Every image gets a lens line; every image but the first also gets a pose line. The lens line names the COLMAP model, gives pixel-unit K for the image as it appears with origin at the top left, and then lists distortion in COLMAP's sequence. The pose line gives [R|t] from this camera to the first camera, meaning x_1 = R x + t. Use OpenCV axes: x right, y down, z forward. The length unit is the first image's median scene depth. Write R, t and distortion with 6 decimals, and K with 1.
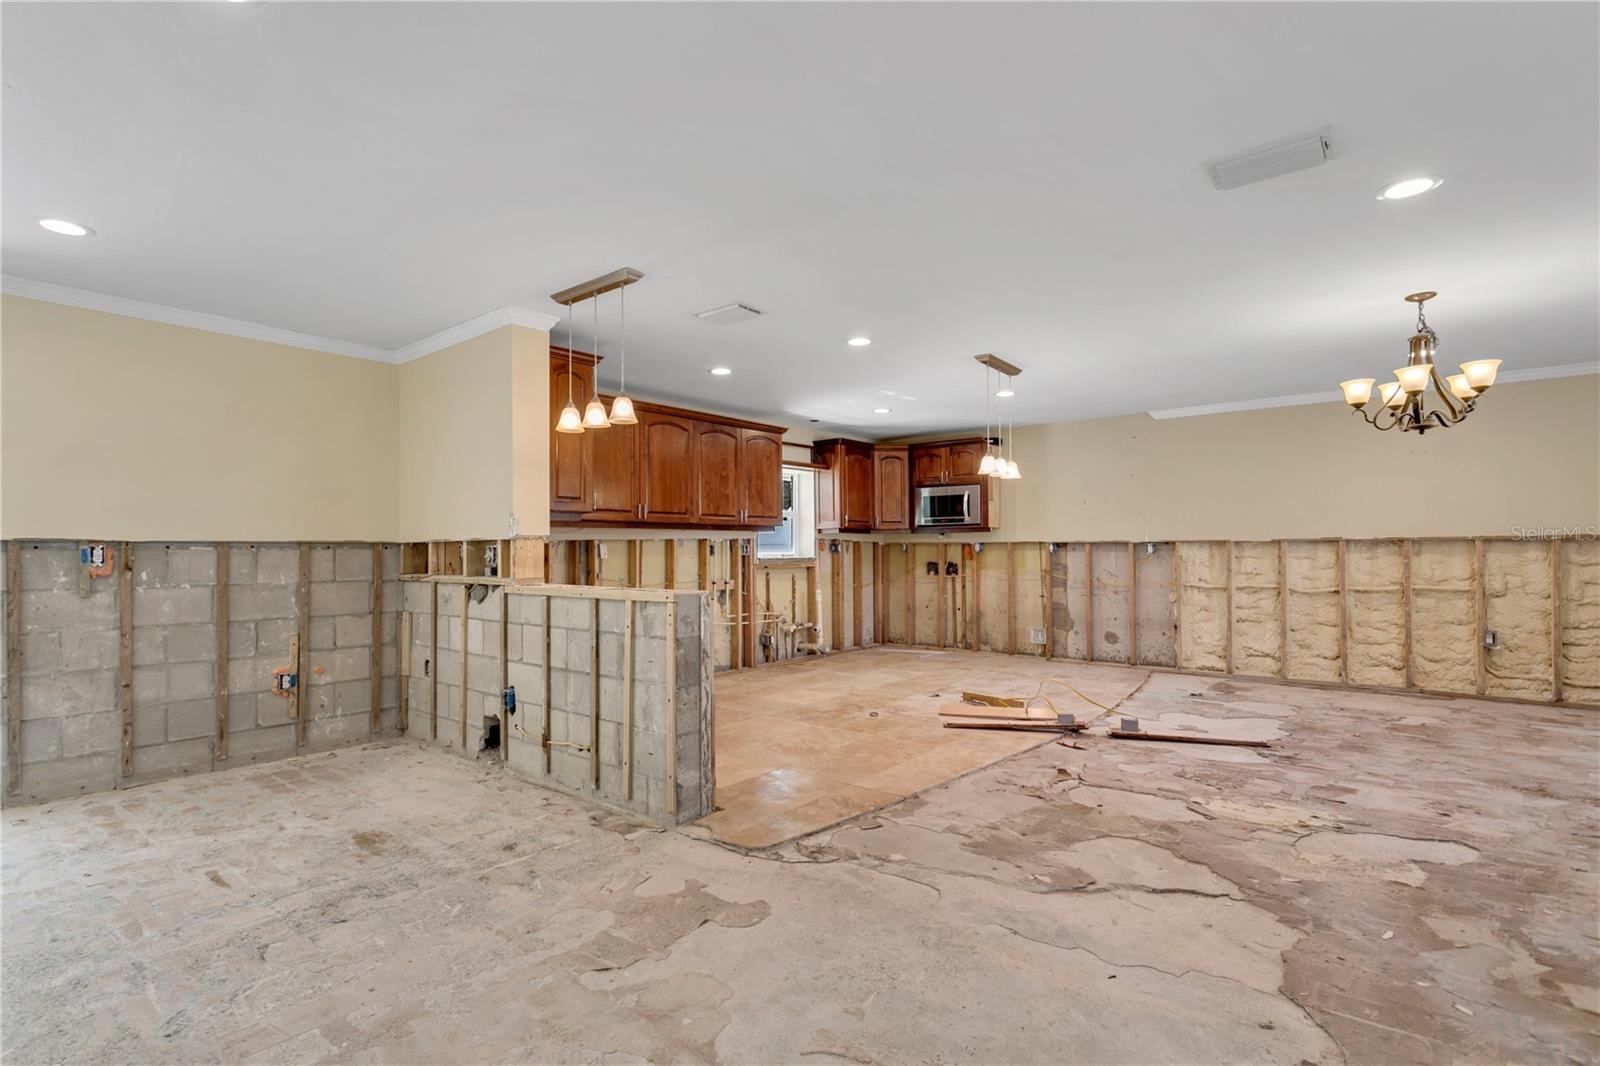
lens RADIAL K [[774.4, 0, 787.5], [0, 774.4, 547.1], [0, 0, 1]] dist [0.017304, -0.000220]
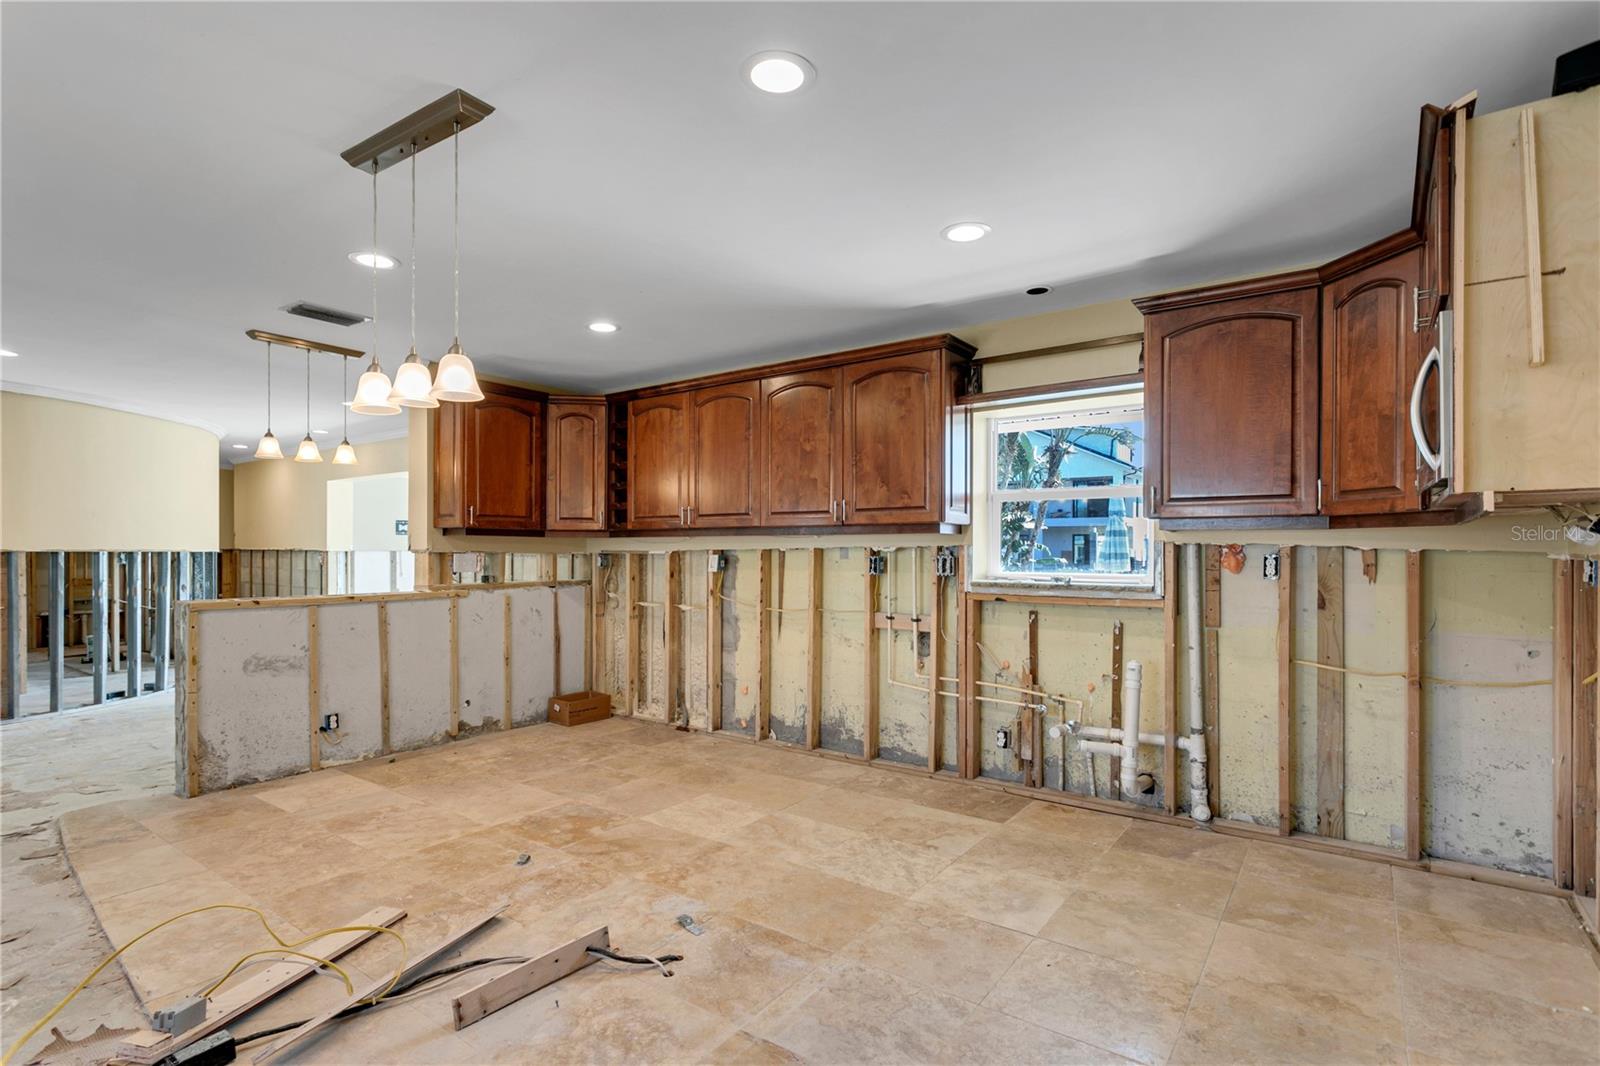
lens RADIAL K [[773.1, 0, 785.3], [0, 773.1, 553.0], [0, 0, 1]] dist [-0.001926, 0.005574]
pose [[0.052205, 0.009748, -0.998589, 0.546804], [0.001810, 0.999950, 0.009856, -0.012782], [0.998635, -0.002322, 0.052185, 0.921603]]
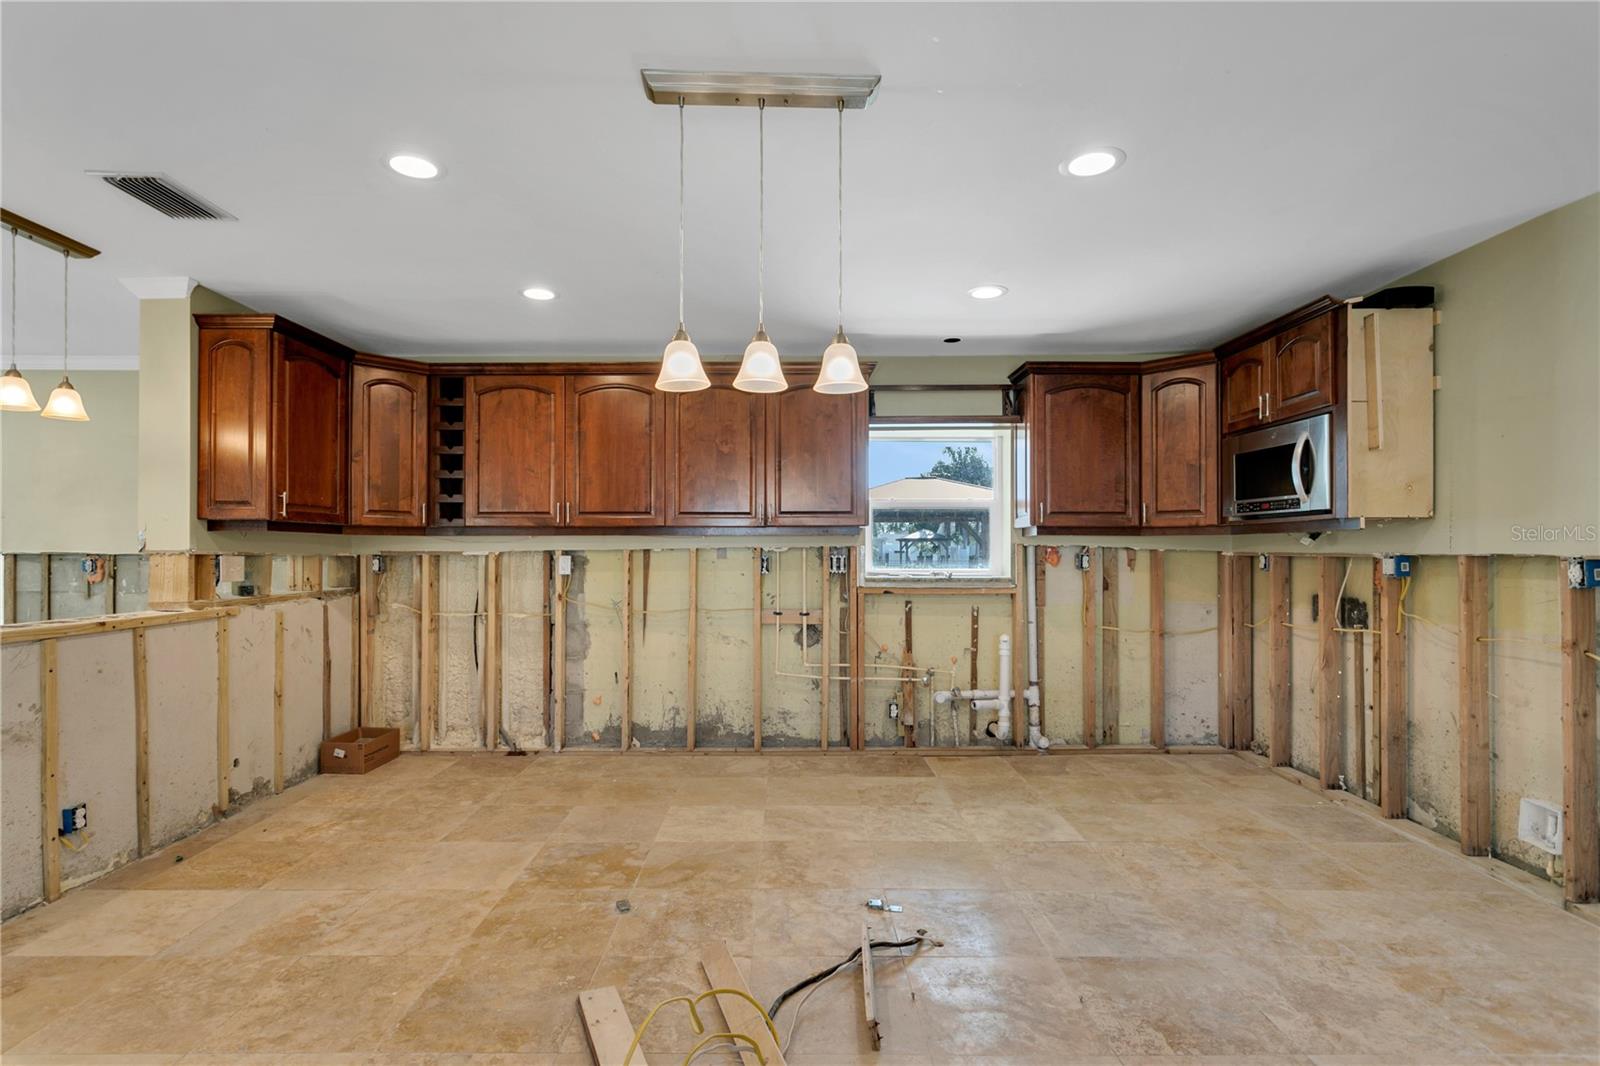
lens RADIAL K [[770.3, 0, 781.3], [0, 770.3, 547.8], [0, 0, 1]] dist [0.001435, 0.000729]
pose [[0.630840, 0.002602, -0.775909, 0.443450], [-0.000694, 0.999996, 0.002790, -0.012883], [0.775913, -0.001222, 0.630839, 0.606695]]
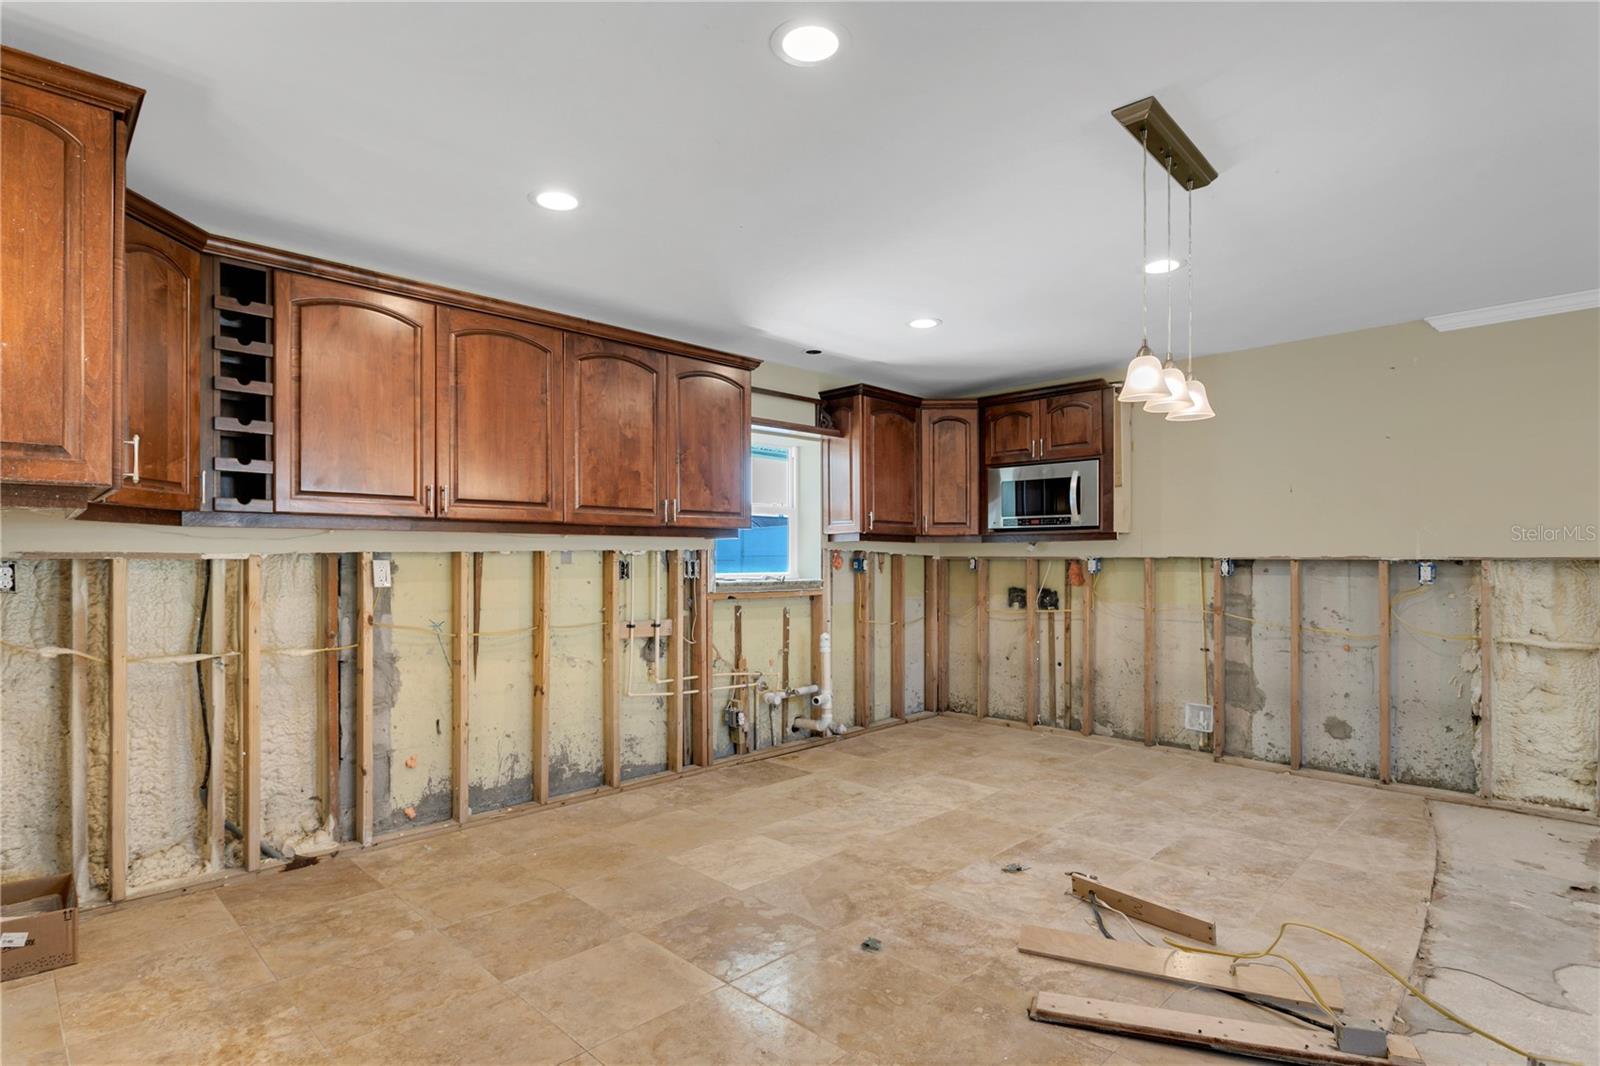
lens RADIAL K [[819.2, 0, 780.2], [0, 819.2, 562.1], [0, 0, 1]] dist [-0.014774, 0.010916]
pose [[0.994416, 0.005681, -0.105378, 0.085541], [-0.004851, 0.999955, 0.008136, -0.007833], [0.105419, -0.007580, 0.994399, 0.415350]]
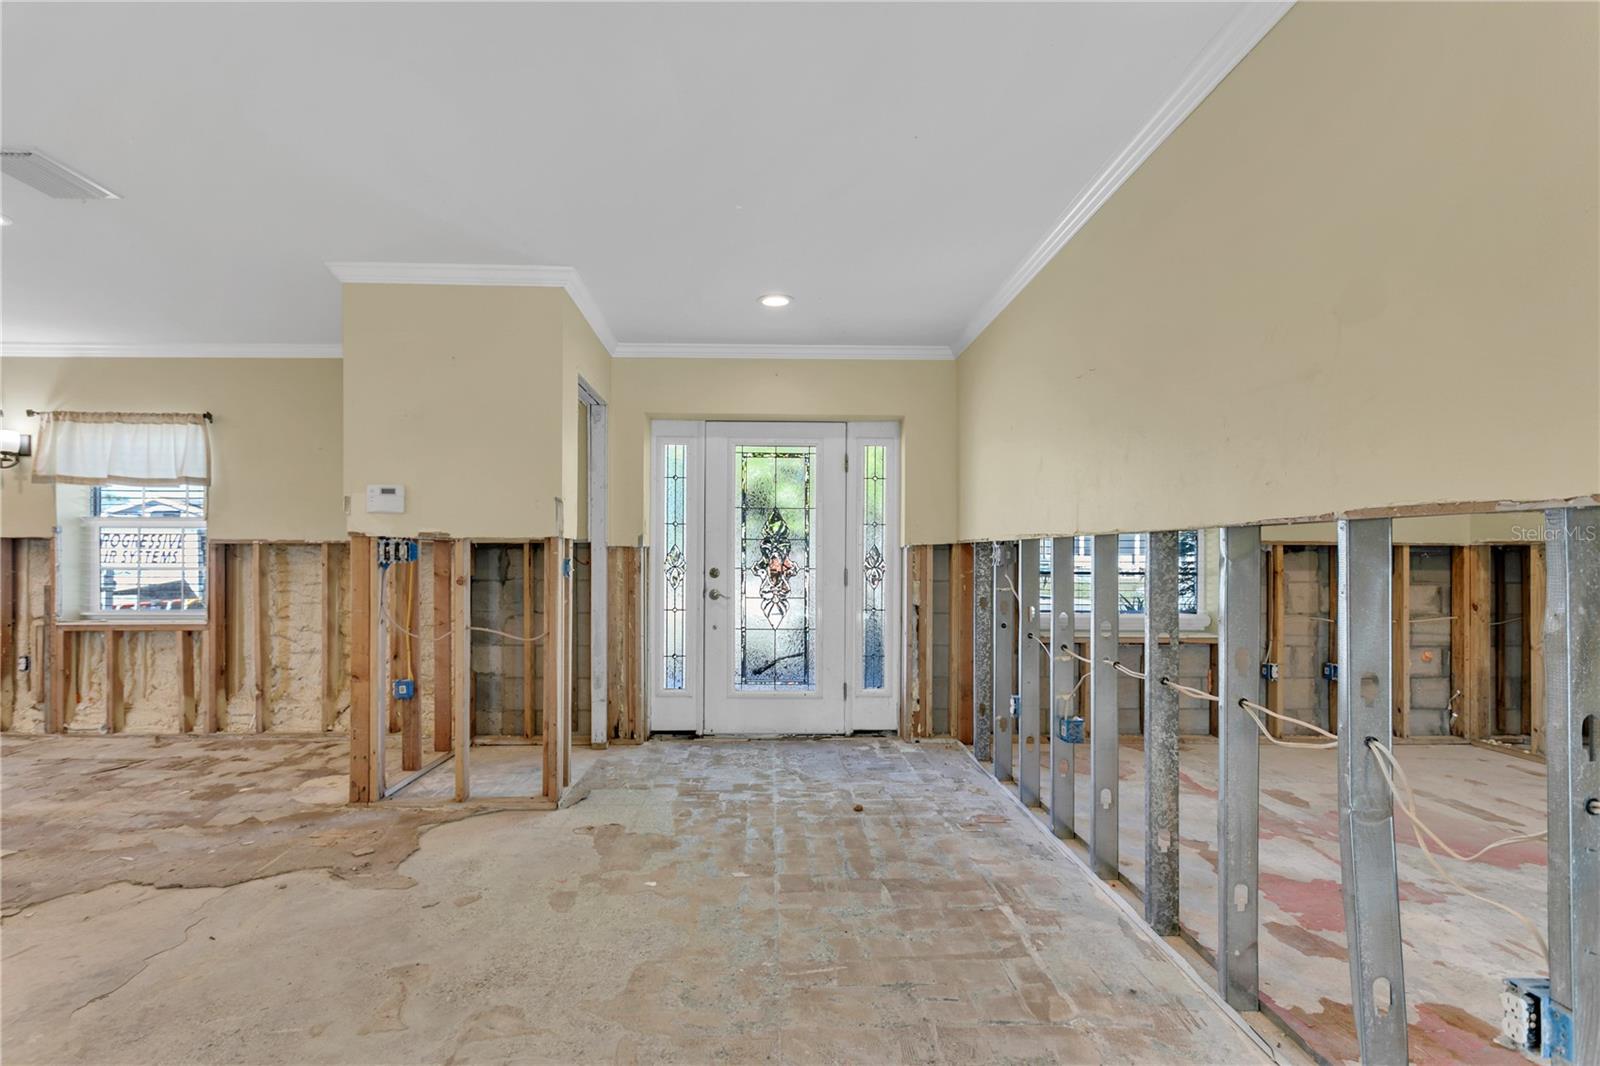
lens RADIAL K [[776.1, 0, 785.2], [0, 776.1, 548.6], [0, 0, 1]] dist [0.003600, 0.000318]
pose [[-0.654463, 0.008705, 0.756044, -0.303775], [-0.003503, 0.999888, -0.014545, 0.003489], [-0.756086, -0.012167, -0.654359, 0.354114]]
